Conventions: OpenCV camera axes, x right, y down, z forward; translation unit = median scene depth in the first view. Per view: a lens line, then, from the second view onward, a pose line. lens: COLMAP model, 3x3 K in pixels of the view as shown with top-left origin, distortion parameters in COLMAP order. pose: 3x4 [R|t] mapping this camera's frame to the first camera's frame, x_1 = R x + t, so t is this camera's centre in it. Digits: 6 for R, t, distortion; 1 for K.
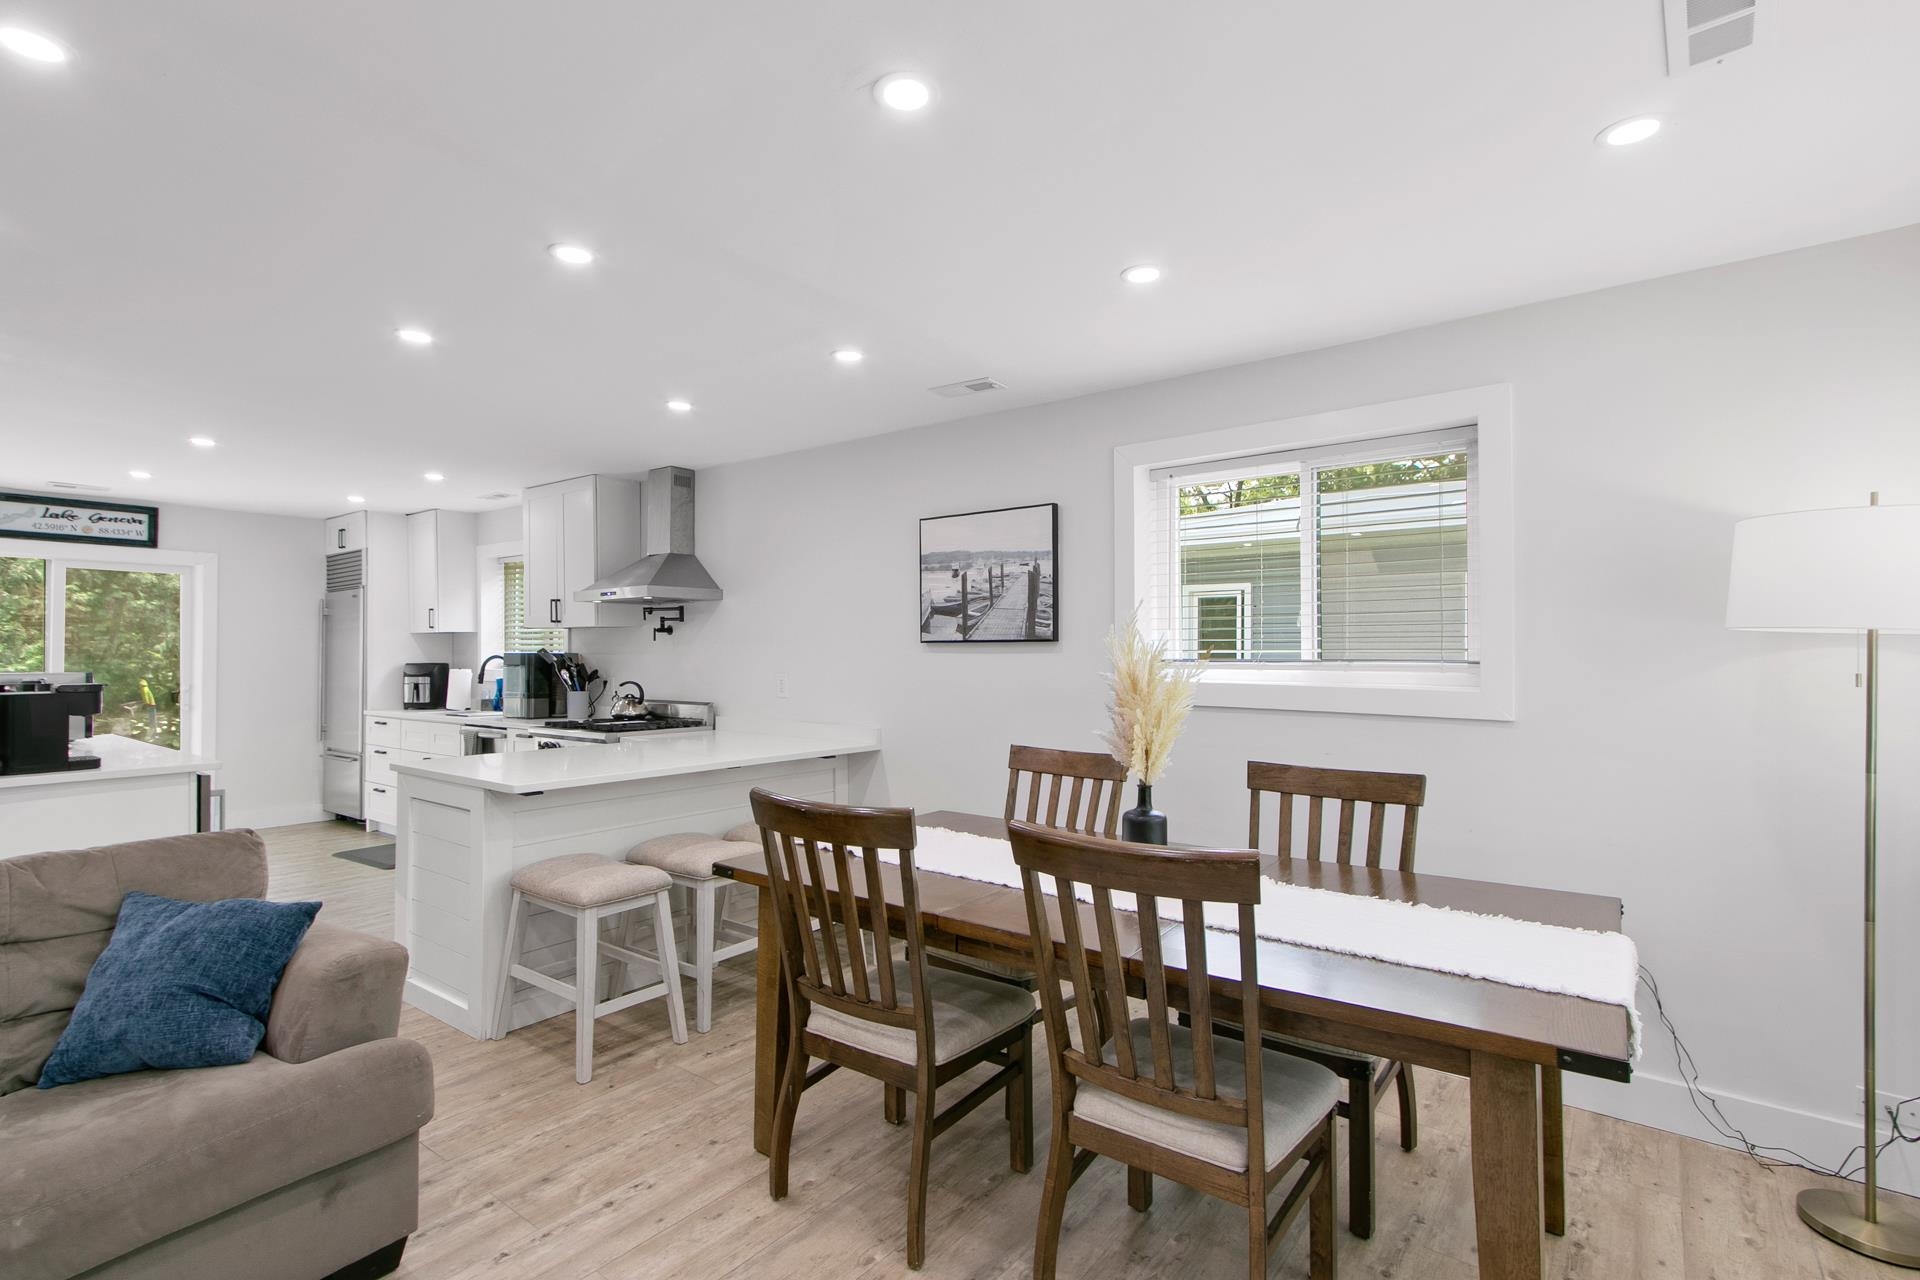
lens RADIAL K [[902.9, 0, 925.6], [0, 902.9, 643.6], [0, 0, 1]] dist [0.017169, -0.000635]
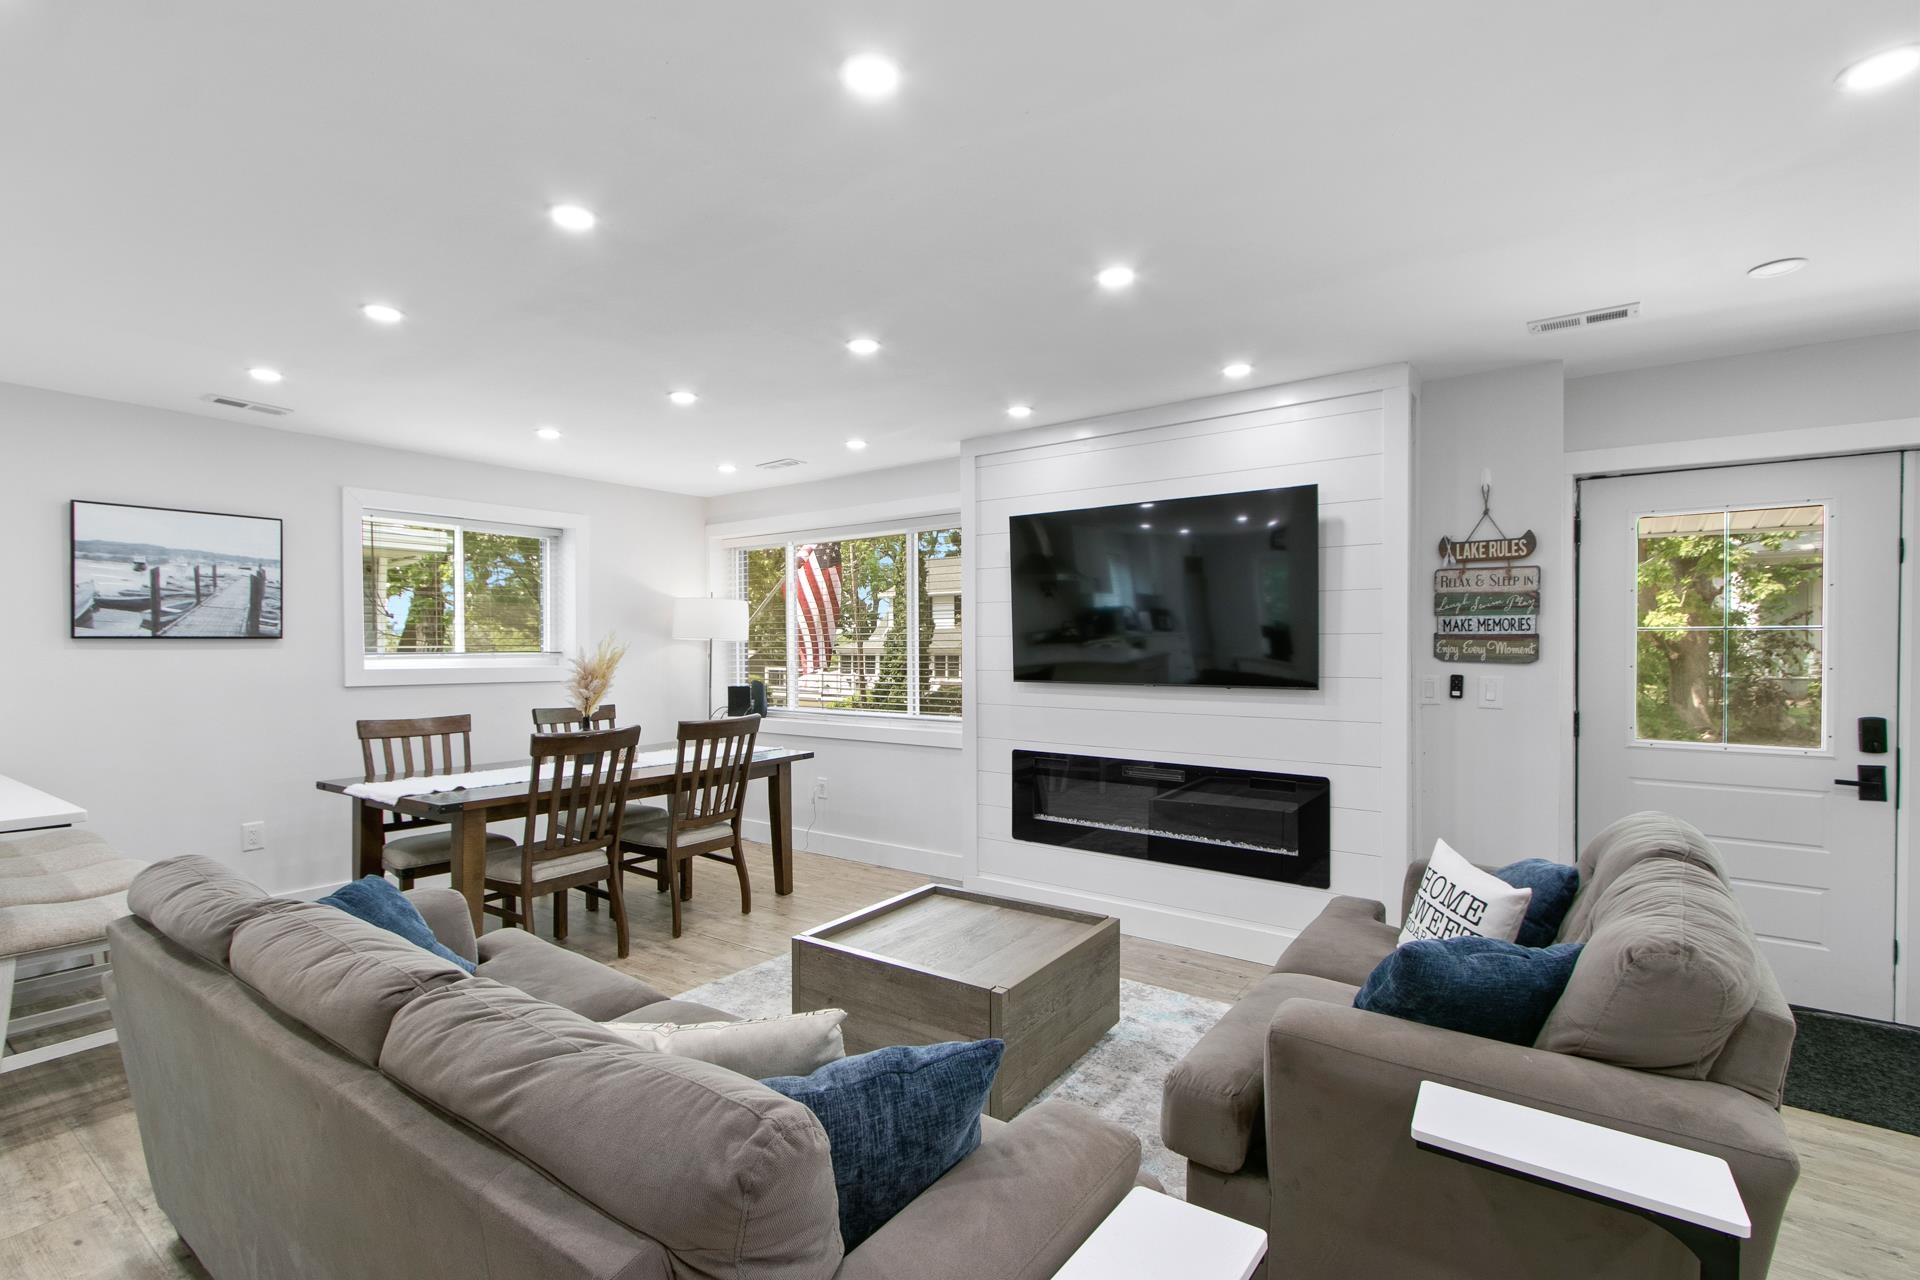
lens RADIAL K [[855.6, 0, 954.7], [0, 855.6, 656.4], [0, 0, 1]] dist [-0.003233, -0.000814]
pose [[-0.024823, -0.008964, 0.999652, -0.928019], [-0.003830, 0.999953, 0.008872, 0.006634], [-0.999685, -0.003609, -0.024856, 0.155606]]
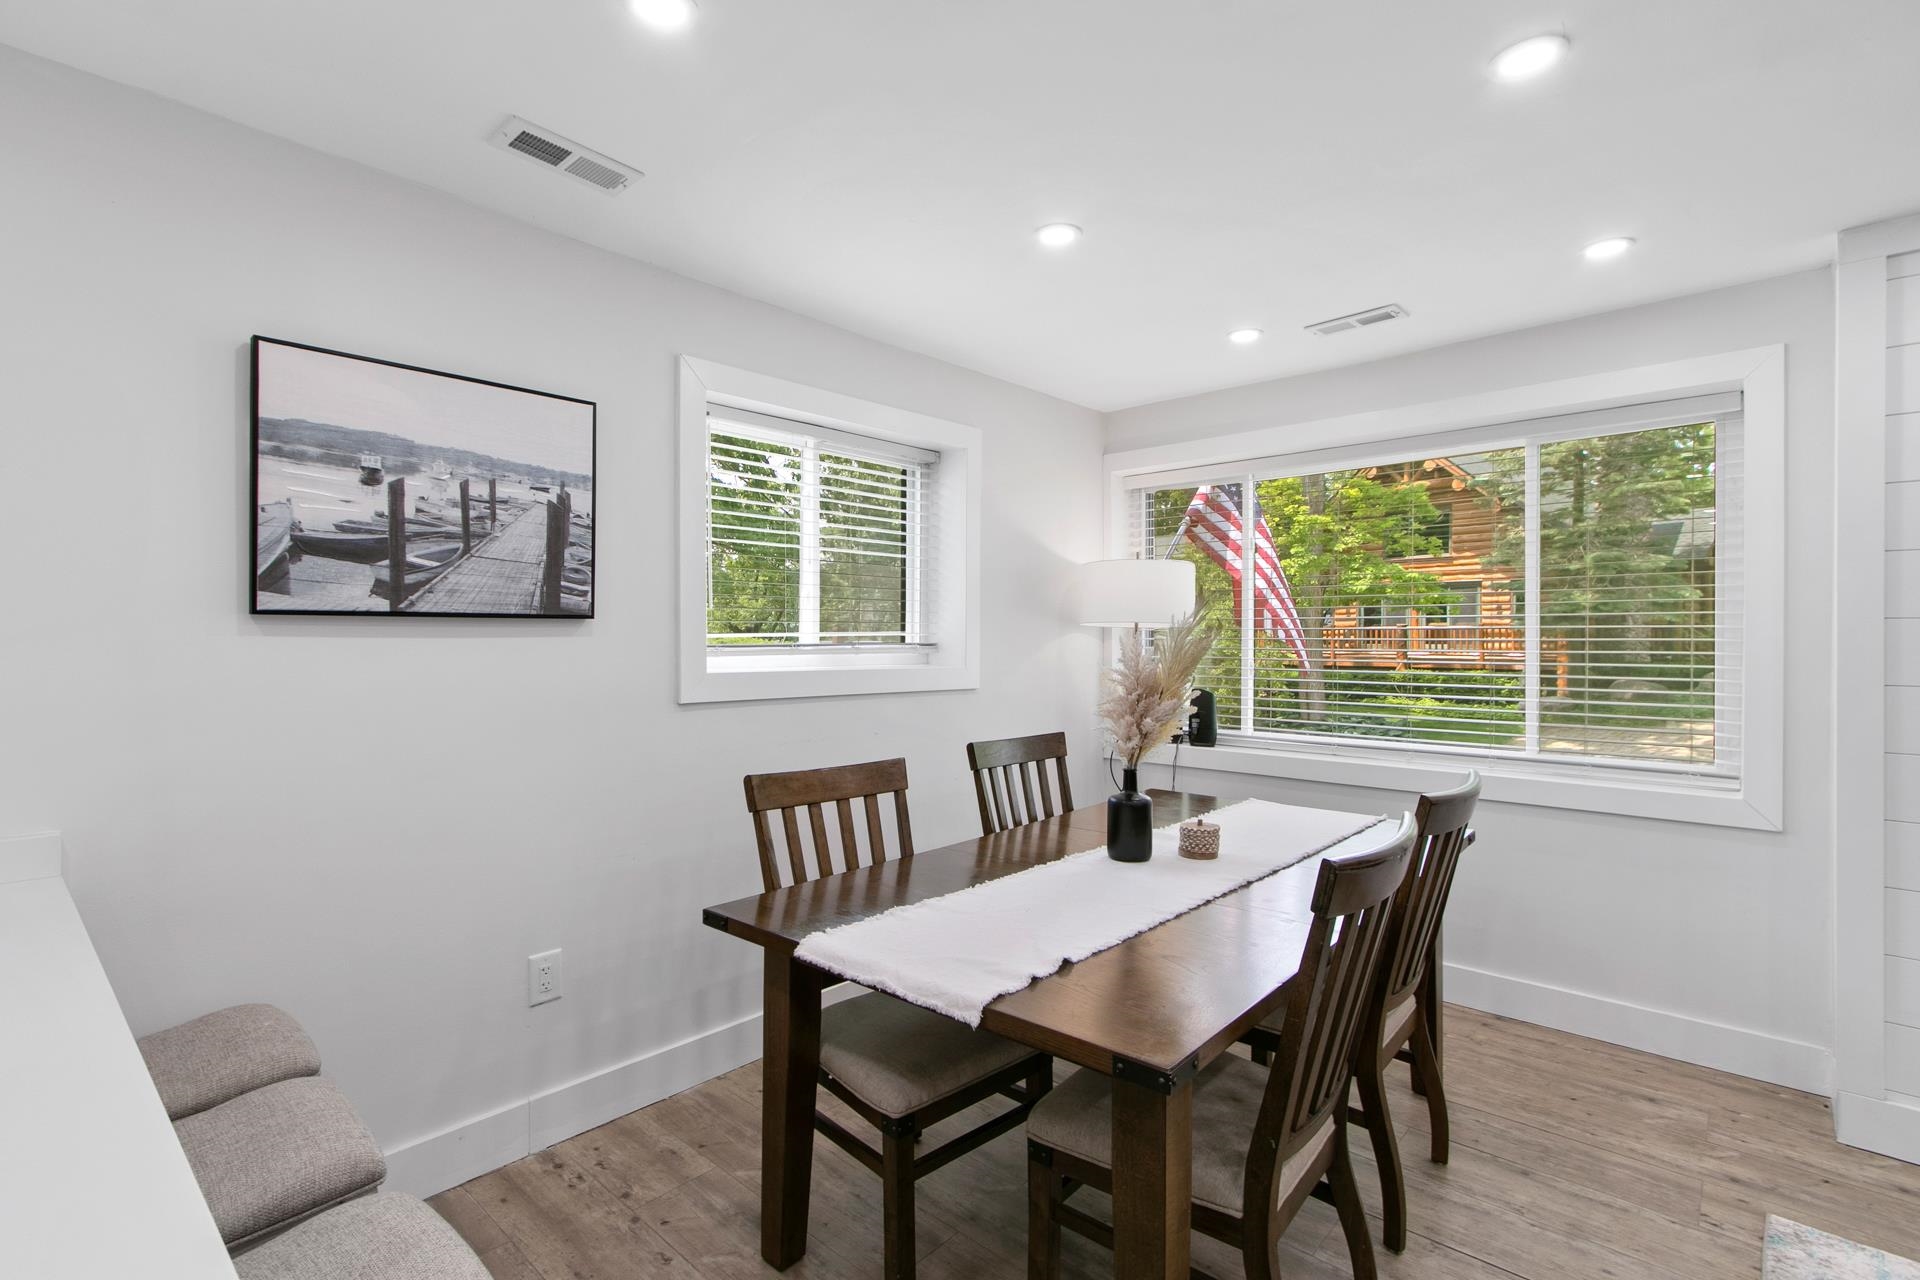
lens RADIAL K [[866.9, 0, 951.7], [0, 866.9, 641.4], [0, 0, 1]] dist [0.002226, -0.000438]
pose [[0.088728, -0.002300, 0.996053, -0.427359], [-0.008217, 0.999962, 0.003041, 0.009104], [-0.996022, -0.008454, 0.088706, 0.657808]]
